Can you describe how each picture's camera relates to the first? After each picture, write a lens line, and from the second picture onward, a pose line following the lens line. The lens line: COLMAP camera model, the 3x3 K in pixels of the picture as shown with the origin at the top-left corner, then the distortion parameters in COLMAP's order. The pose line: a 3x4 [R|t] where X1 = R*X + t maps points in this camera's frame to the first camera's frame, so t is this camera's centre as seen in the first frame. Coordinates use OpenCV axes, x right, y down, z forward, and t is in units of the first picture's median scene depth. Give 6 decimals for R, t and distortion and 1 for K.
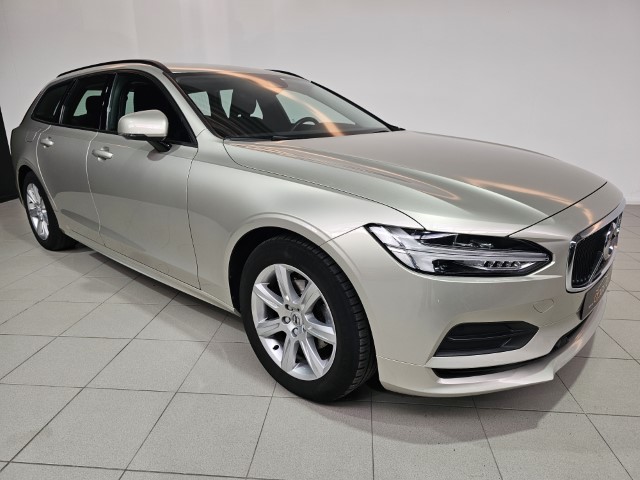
lens RADIAL K [[440.7, 0, 319.9], [0, 440.7, 239.7], [0, 0, 1]] dist [0.041154, -0.034754]
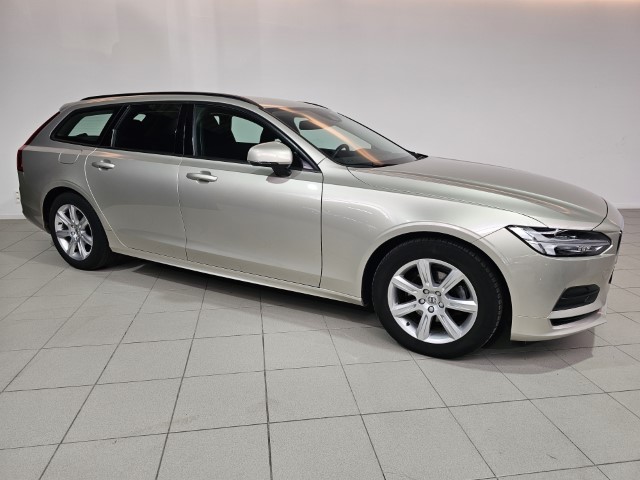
lens RADIAL K [[440.7, 0, 307.0], [0, 440.7, 244.7], [0, 0, 1]] dist [0.041154, -0.034754]
pose [[0.966559, -0.044510, 0.252551, -0.751058], [0.050444, 0.998581, -0.017066, 0.015747], [-0.251433, 0.029235, 0.967433, -0.218741]]
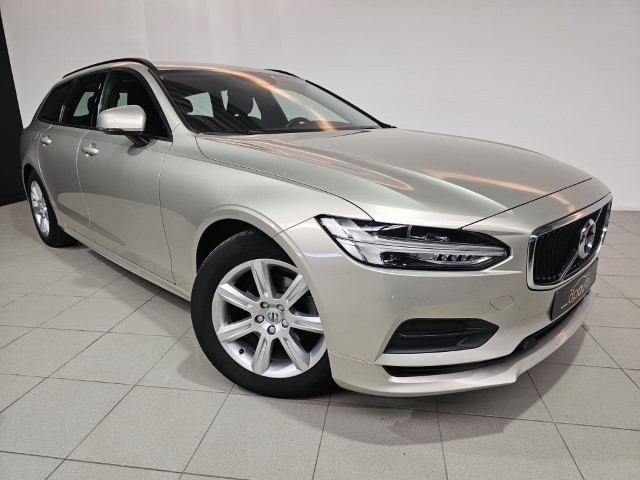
lens RADIAL K [[440.7, 0, 319.0], [0, 440.7, 240.7], [0, 0, 1]] dist [0.041154, -0.034754]
pose [[0.998228, 0.013021, -0.058070, 0.136374], [-0.013679, 0.999846, -0.010954, 0.025639], [0.057918, 0.011729, 0.998252, 0.026072]]
